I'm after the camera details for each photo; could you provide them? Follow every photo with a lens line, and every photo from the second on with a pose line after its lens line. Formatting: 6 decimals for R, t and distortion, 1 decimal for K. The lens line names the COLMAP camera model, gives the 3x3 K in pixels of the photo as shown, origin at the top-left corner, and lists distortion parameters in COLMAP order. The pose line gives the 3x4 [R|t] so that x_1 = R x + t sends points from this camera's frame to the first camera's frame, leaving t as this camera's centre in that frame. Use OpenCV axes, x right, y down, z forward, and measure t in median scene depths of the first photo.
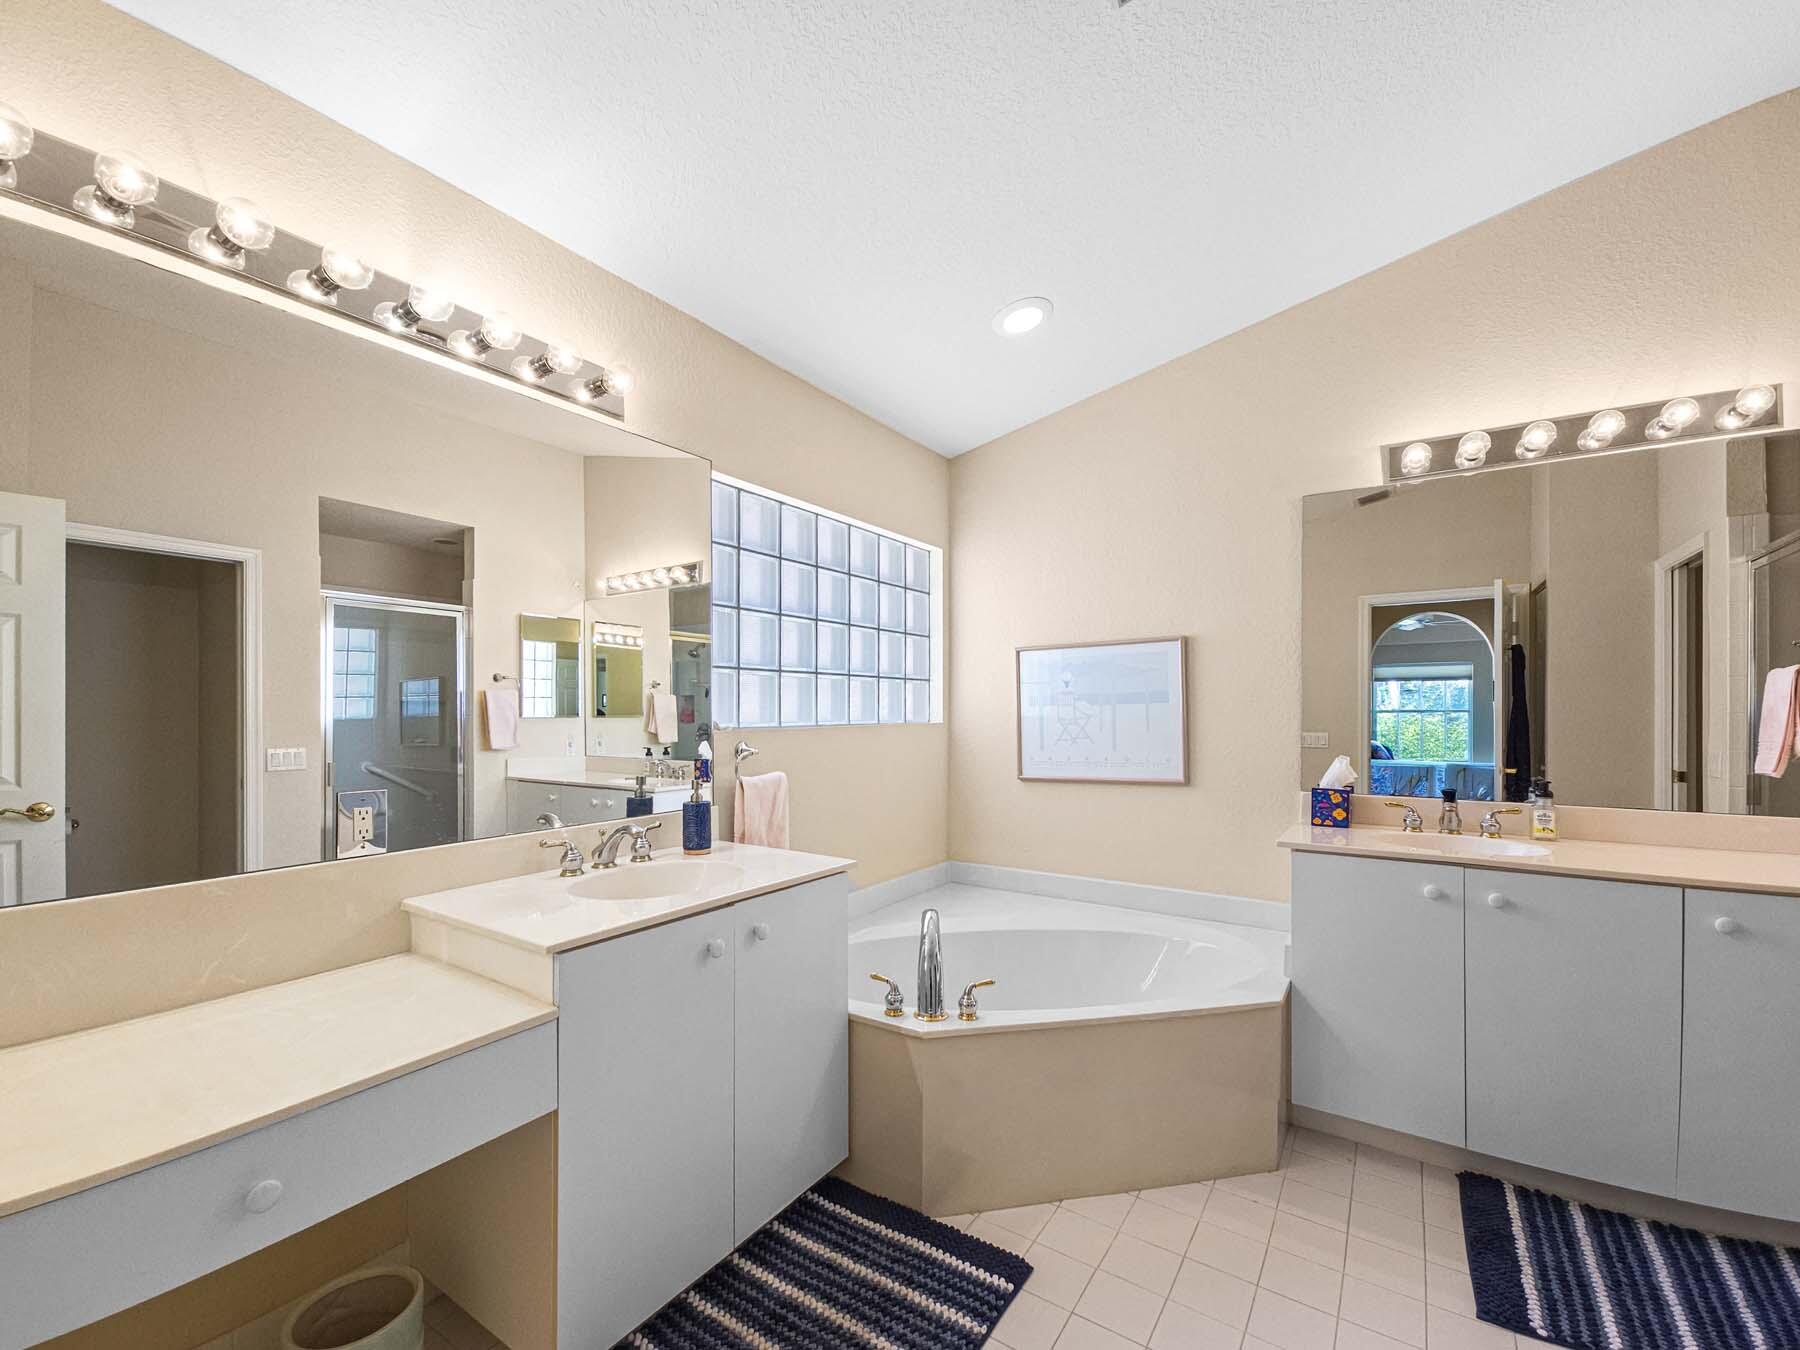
lens RADIAL K [[762.0, 0, 899.6], [0, 762.0, 712.2], [0, 0, 1]] dist [-0.000279, -0.000529]
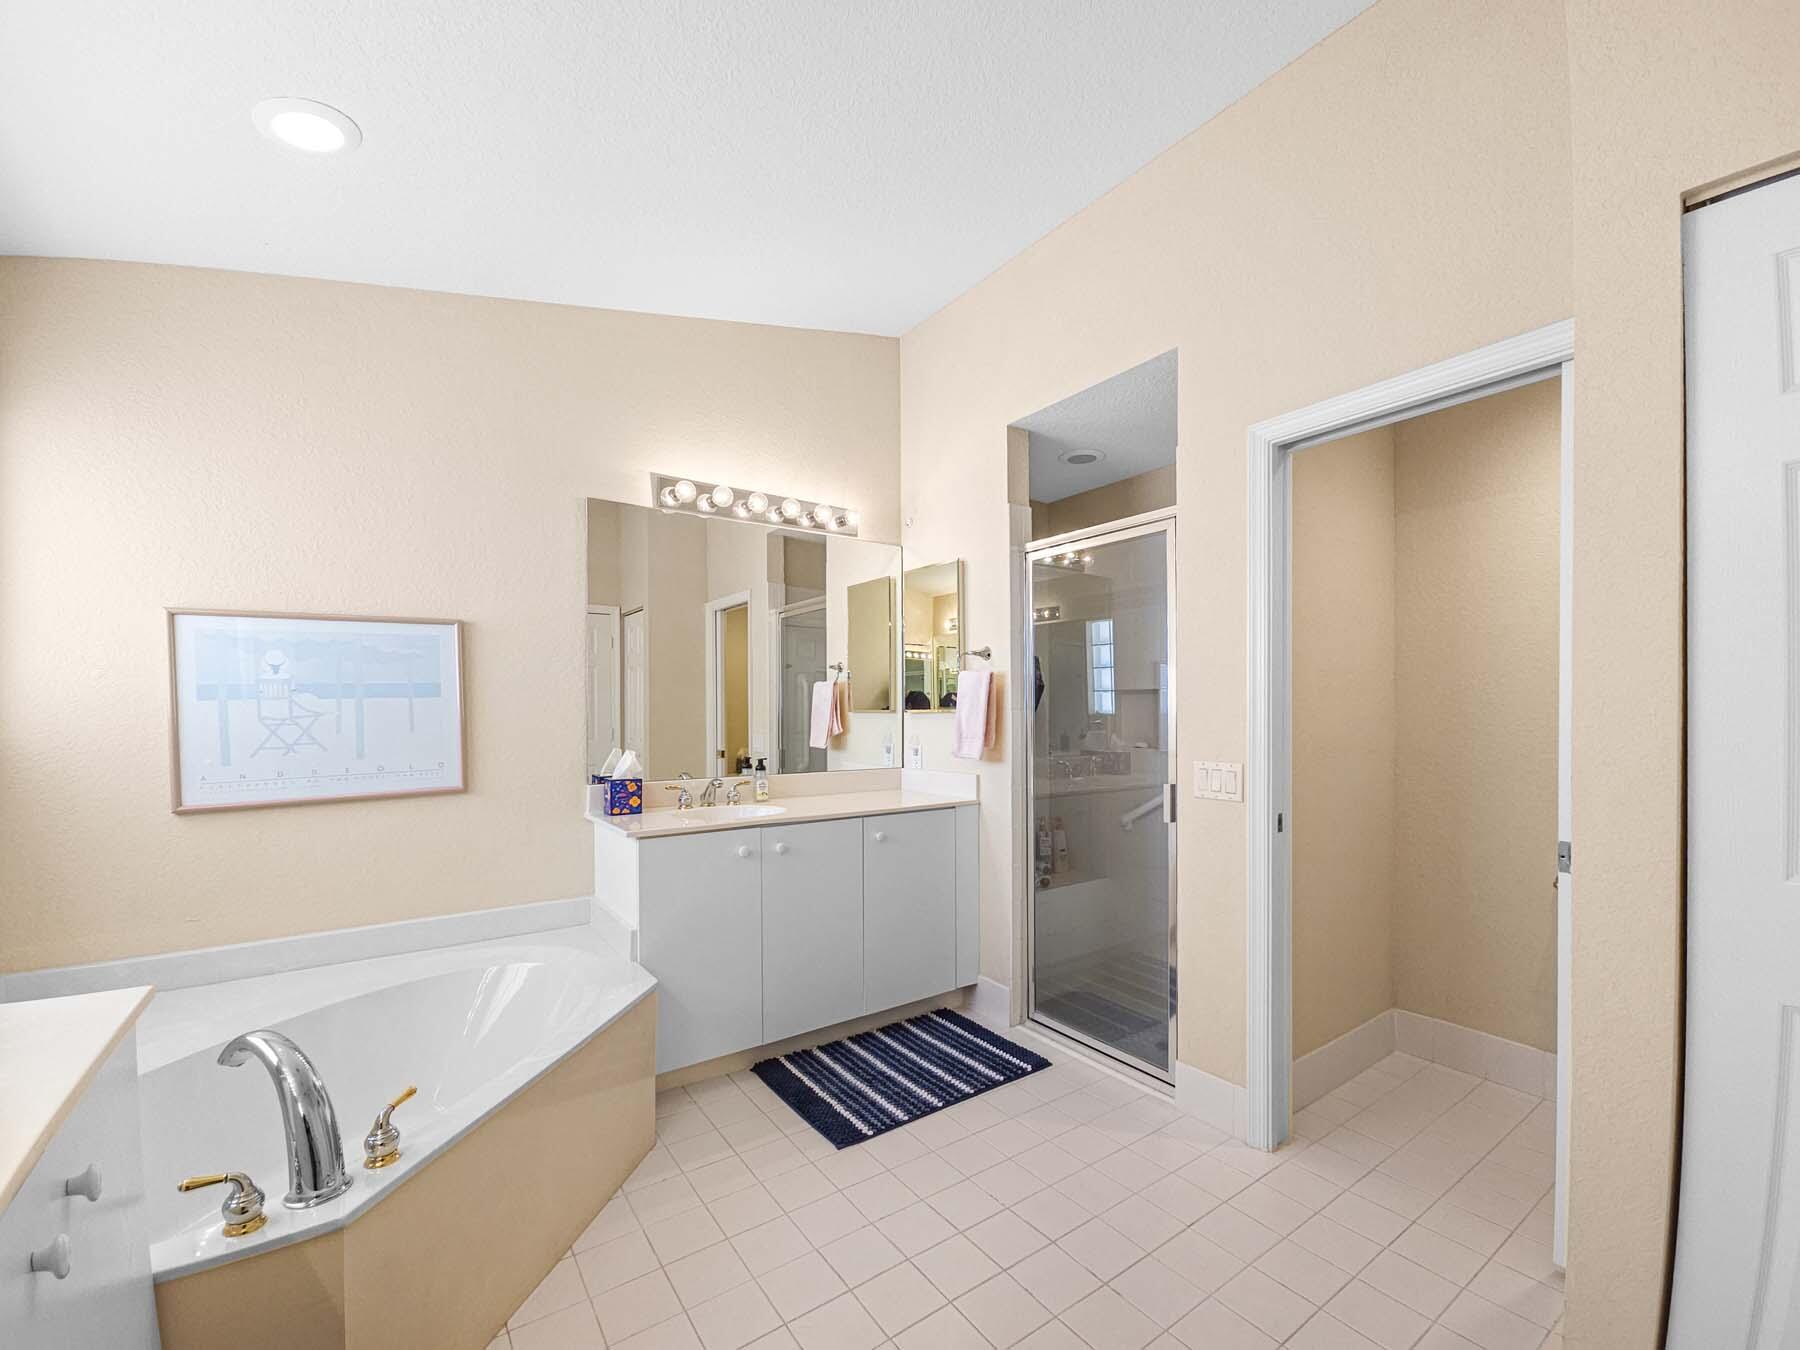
lens RADIAL K [[745.5, 0, 898.0], [0, 745.5, 718.8], [0, 0, 1]] dist [-0.000518, -0.000416]
pose [[0.359517, -0.012541, 0.933054, -0.278151], [0.004293, 0.999921, 0.011785, 0.004846], [-0.933129, -0.000232, 0.359543, 0.267598]]
